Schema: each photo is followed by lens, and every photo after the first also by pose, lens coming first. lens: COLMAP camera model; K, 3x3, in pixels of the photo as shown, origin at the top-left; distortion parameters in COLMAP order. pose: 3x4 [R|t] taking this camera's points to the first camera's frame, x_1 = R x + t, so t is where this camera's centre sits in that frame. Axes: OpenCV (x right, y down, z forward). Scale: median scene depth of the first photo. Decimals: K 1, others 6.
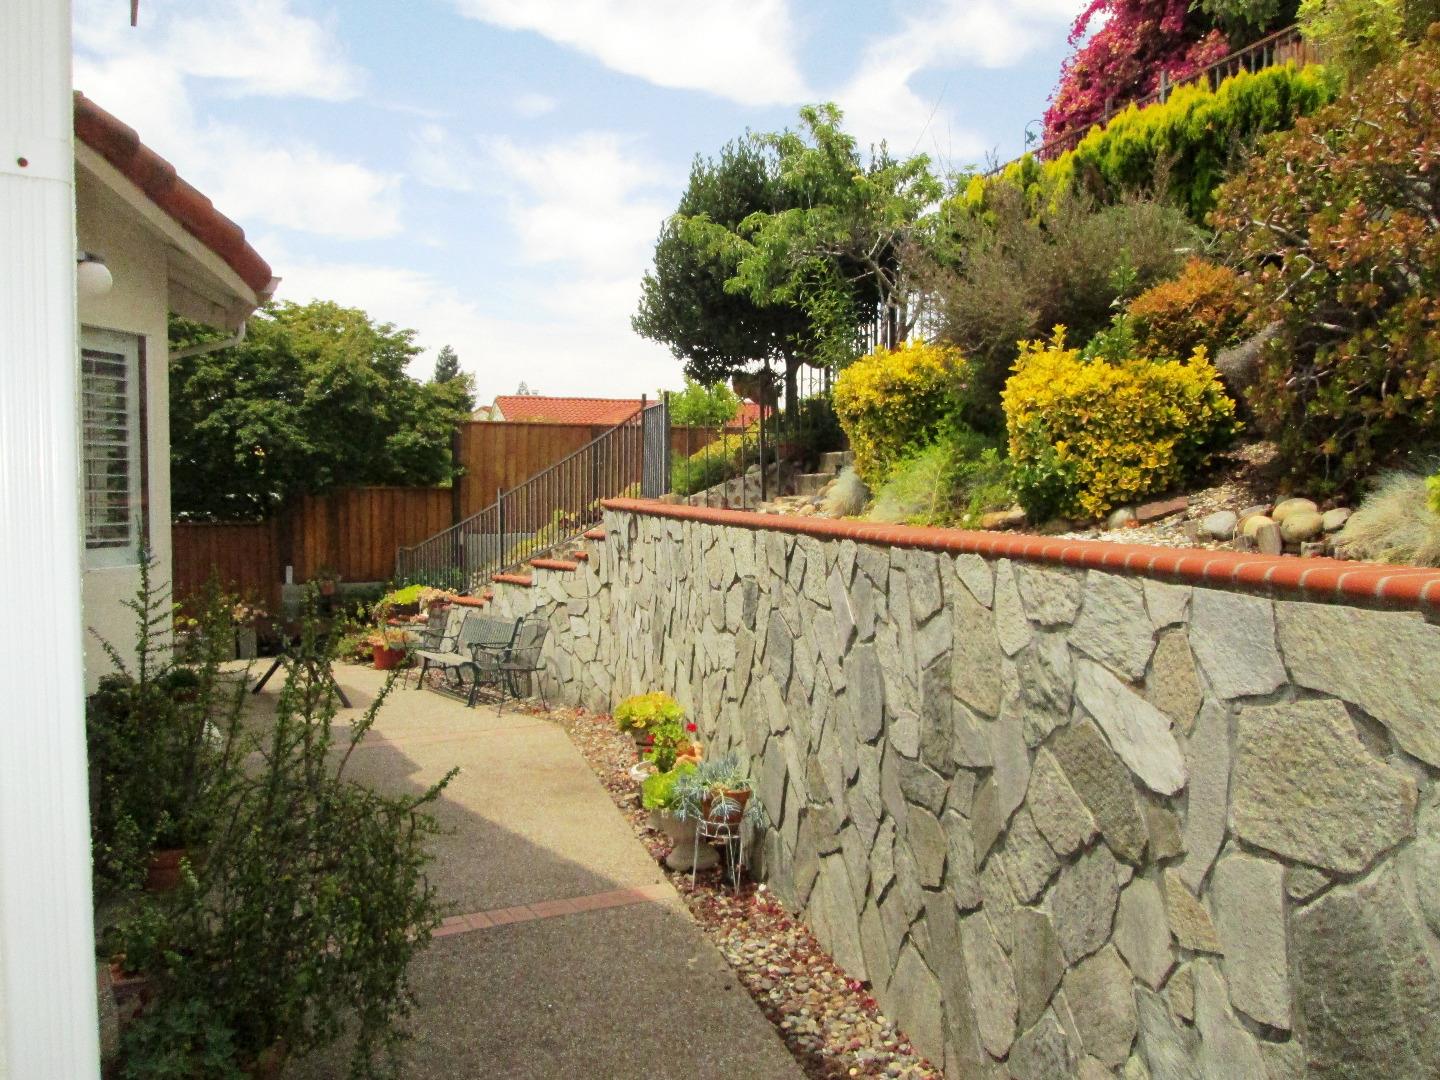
lens RADIAL K [[1206.5, 0, 720.0], [0, 1206.5, 540.0], [0, 0, 1]] dist [-0.017996, -0.007726]
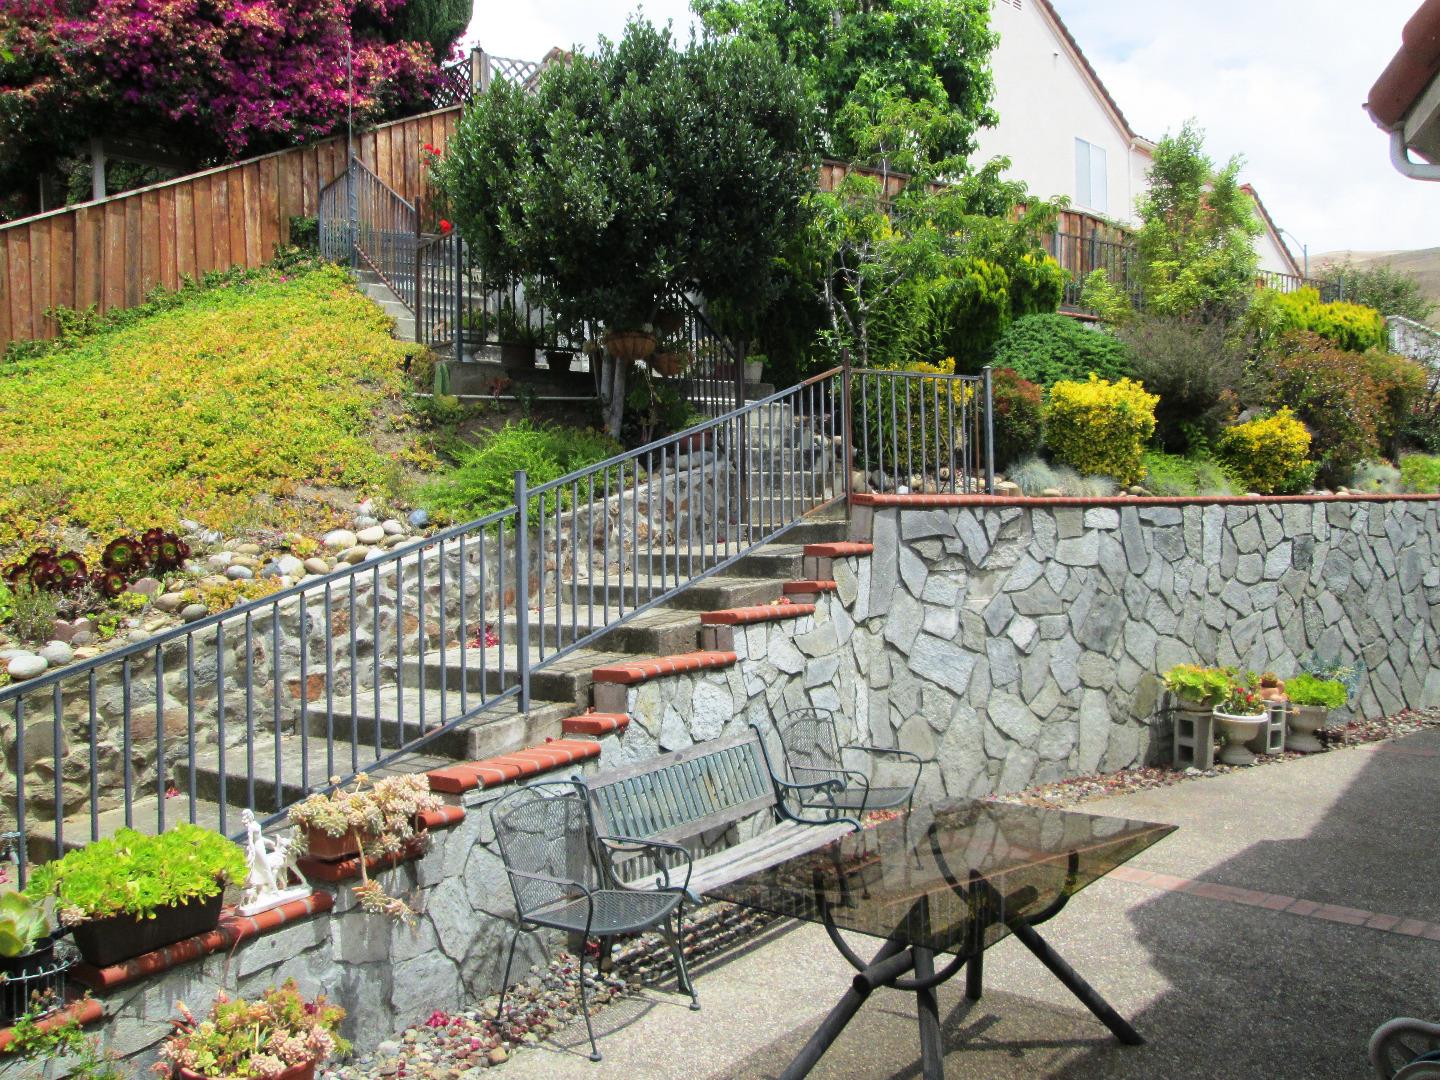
lens RADIAL K [[1206.5, 0, 720.0], [0, 1206.5, 540.0], [0, 0, 1]] dist [-0.017996, -0.007726]
pose [[-0.310416, 0.004100, 0.950592, -1.185365], [0.072086, 0.997213, 0.019239, -0.045418], [-0.947864, 0.074497, -0.309847, 2.147384]]
